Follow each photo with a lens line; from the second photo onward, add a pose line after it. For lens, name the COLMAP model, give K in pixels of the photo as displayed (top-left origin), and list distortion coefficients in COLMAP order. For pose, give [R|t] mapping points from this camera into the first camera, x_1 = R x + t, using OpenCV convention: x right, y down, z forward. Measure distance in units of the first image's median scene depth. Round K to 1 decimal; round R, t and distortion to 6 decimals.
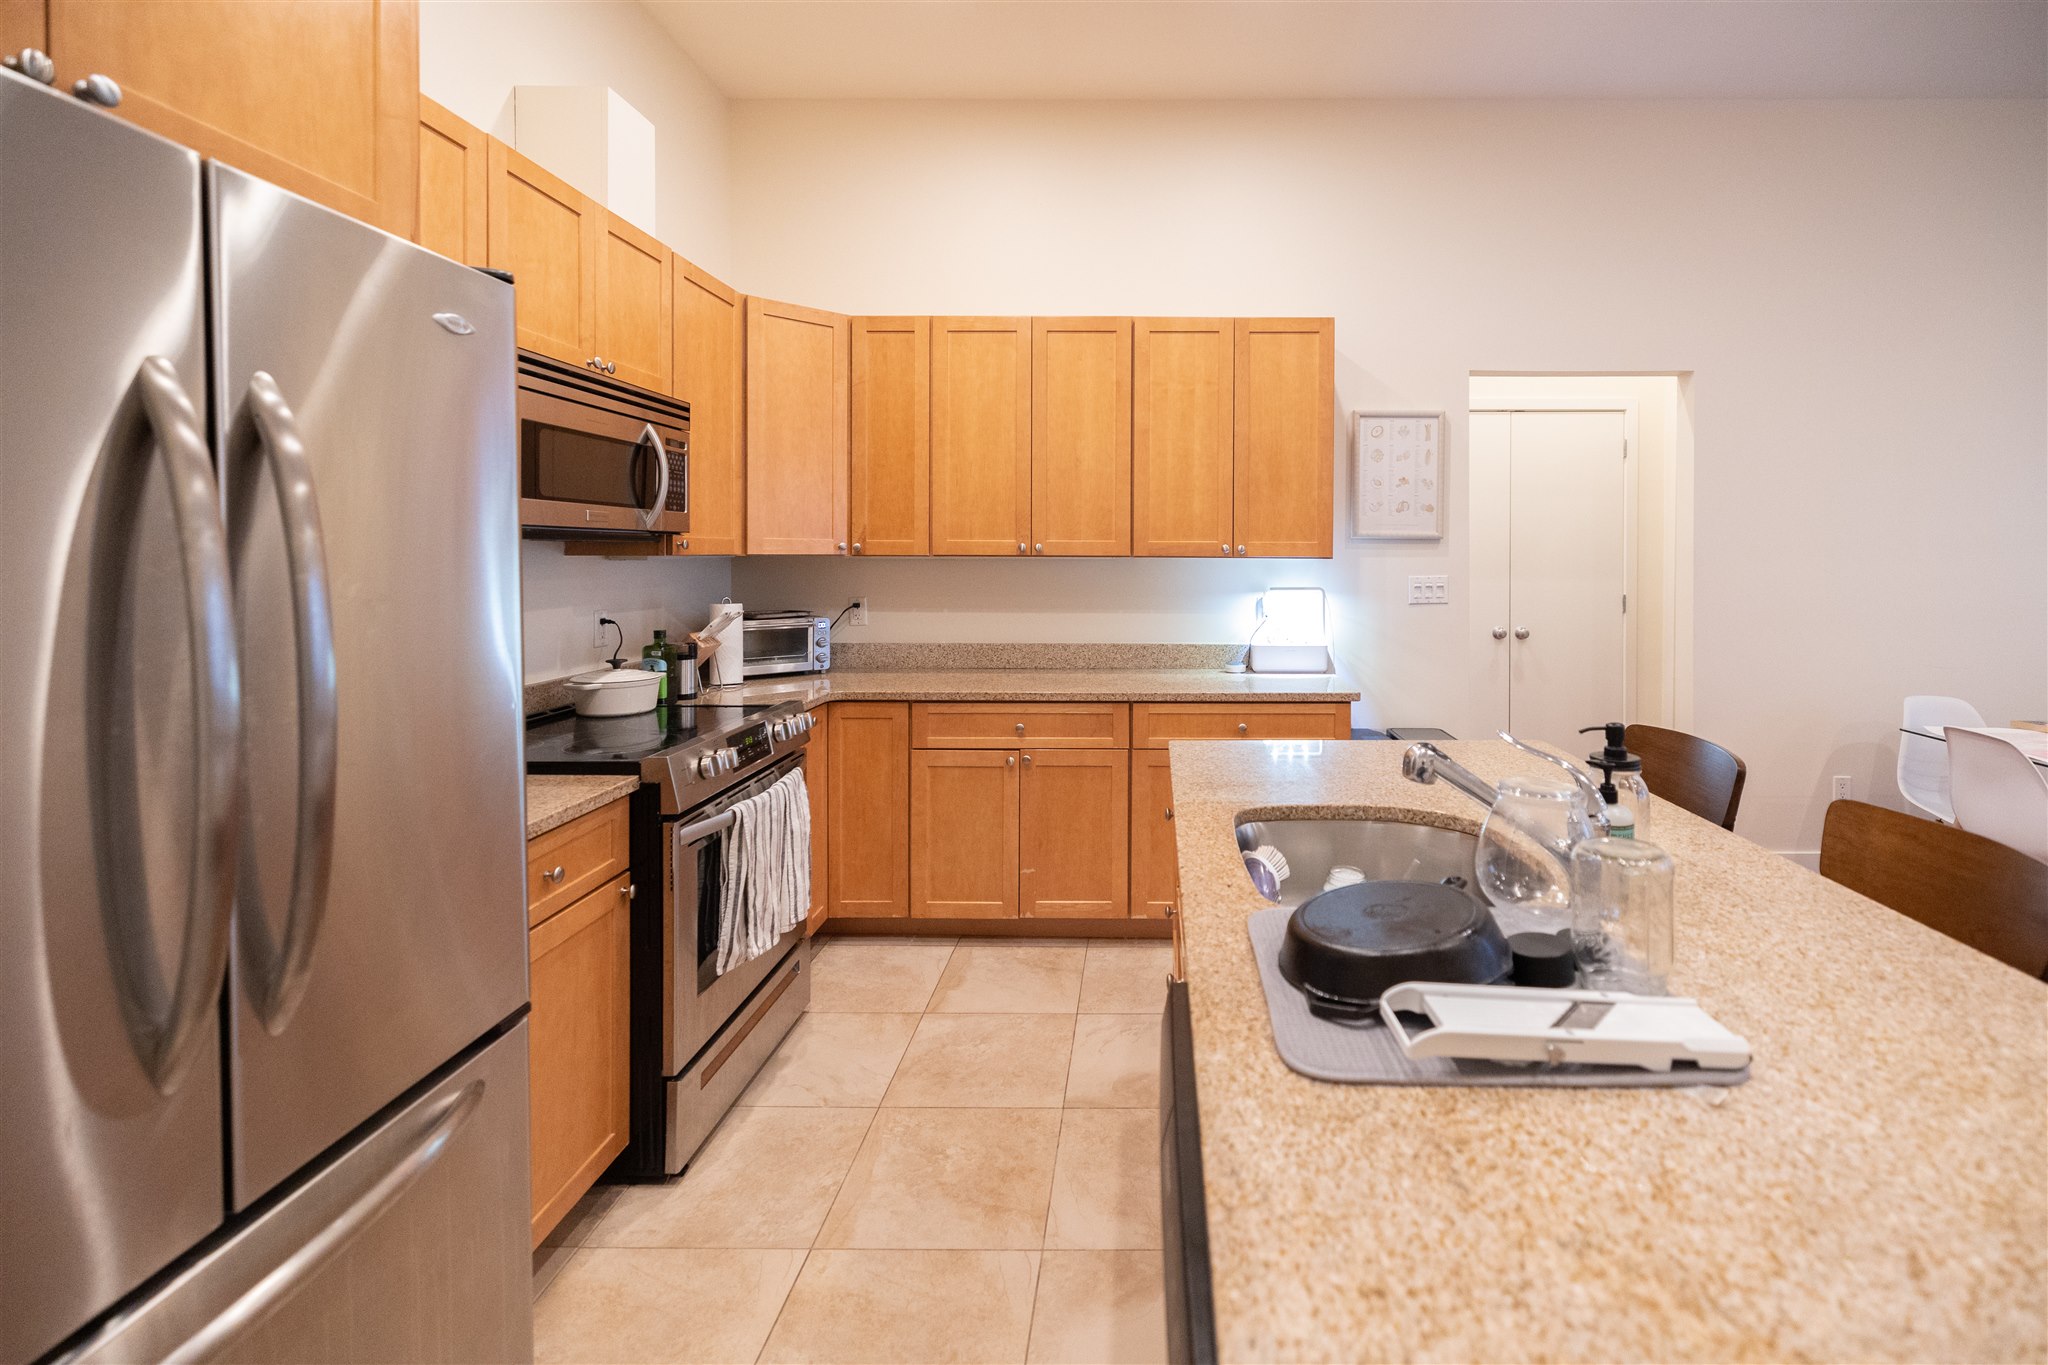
lens RADIAL K [[897.0, 0, 1142.8], [0, 897.0, 557.3], [0, 0, 1]] dist [-0.000290, -0.000060]
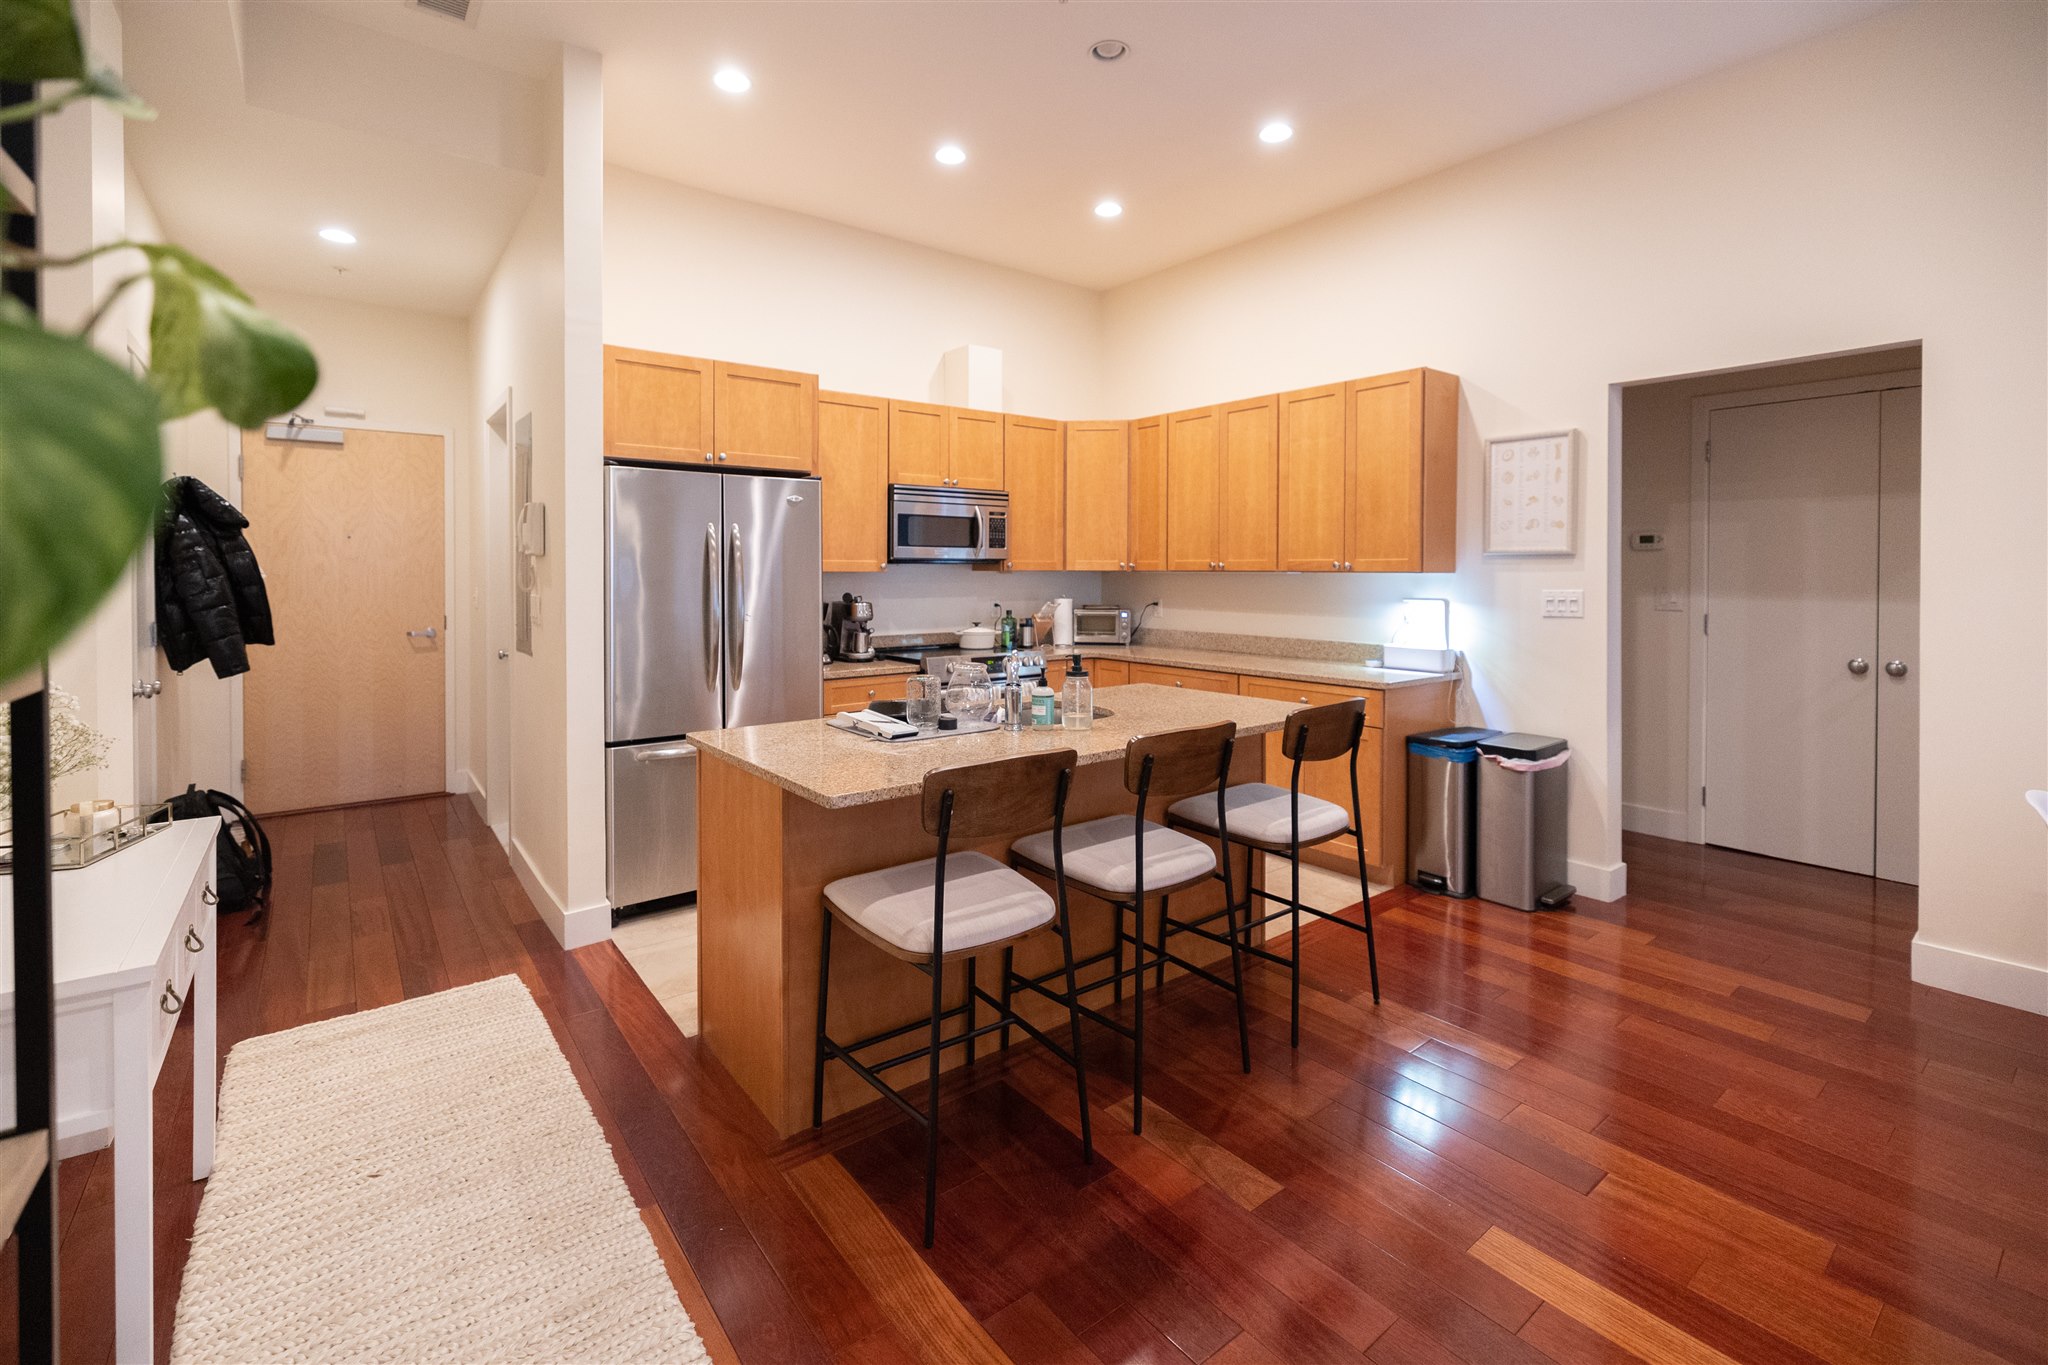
lens RADIAL K [[899.6, 0, 1031.7], [0, 899.6, 586.2], [0, 0, 1]] dist [0.000297, 0.000049]
pose [[0.621901, 0.011397, -0.783013, 0.815250], [-0.002576, 0.999918, 0.012508, 0.005255], [0.783092, -0.005761, 0.621880, -0.127942]]
